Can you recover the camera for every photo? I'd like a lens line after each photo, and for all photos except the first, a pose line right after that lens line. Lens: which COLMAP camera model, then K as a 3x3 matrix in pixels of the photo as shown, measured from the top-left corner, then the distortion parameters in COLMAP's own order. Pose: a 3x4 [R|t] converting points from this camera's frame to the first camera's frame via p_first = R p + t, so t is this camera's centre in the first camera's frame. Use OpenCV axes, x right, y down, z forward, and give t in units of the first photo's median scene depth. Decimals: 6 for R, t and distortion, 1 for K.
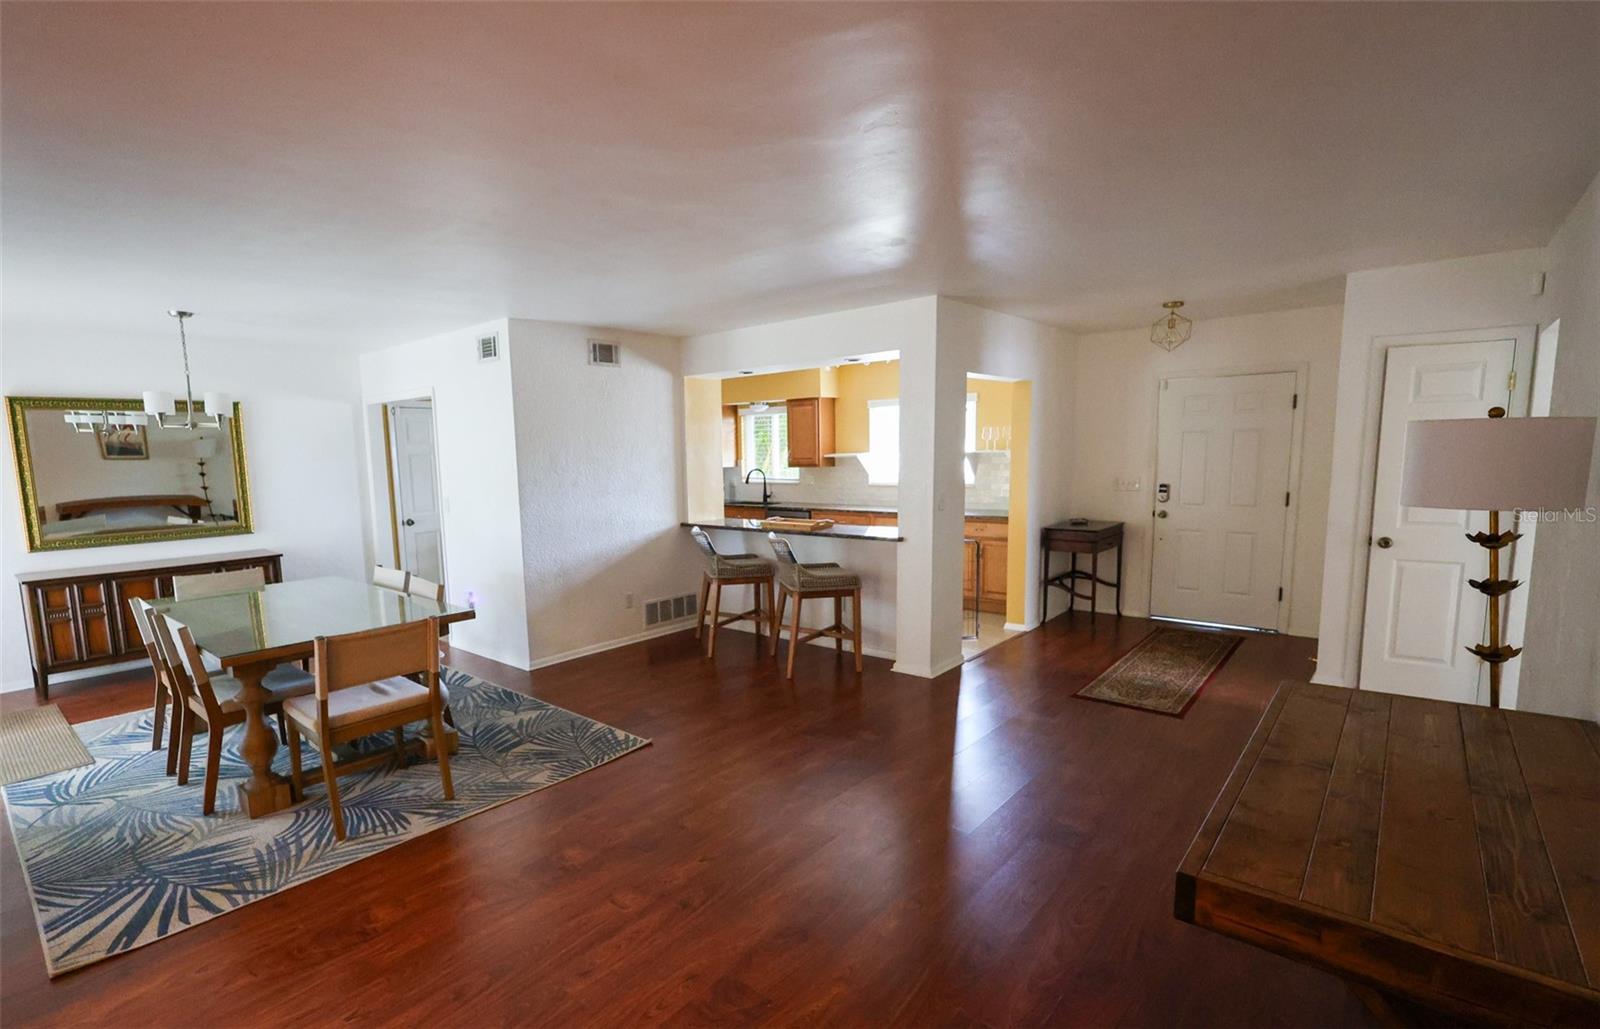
lens RADIAL K [[750.8, 0, 741.7], [0, 750.8, 542.4], [0, 0, 1]] dist [-0.001673, 0.000366]
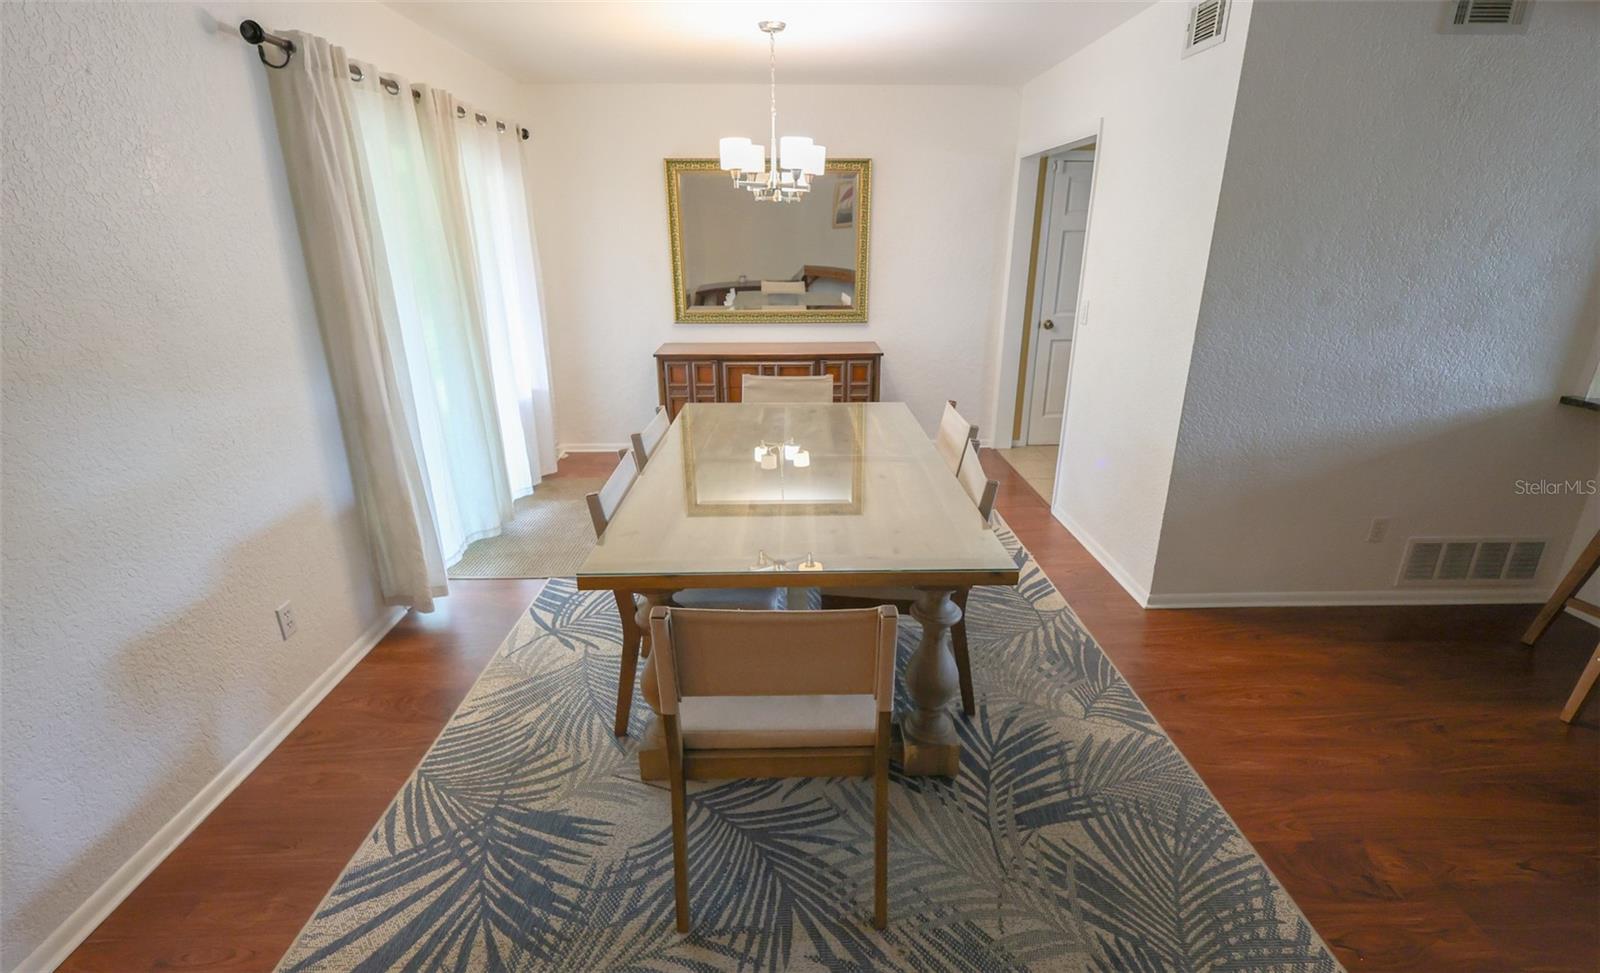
lens RADIAL K [[728.6, 0, 800.0], [0, 728.6, 486.5], [0, 0, 1]] dist [0.009203, -0.000635]
pose [[0.688926, 0.261514, -0.676011, -0.111341], [-0.106405, 0.959030, 0.262562, -0.055118], [0.716979, -0.108955, 0.688527, 0.441338]]
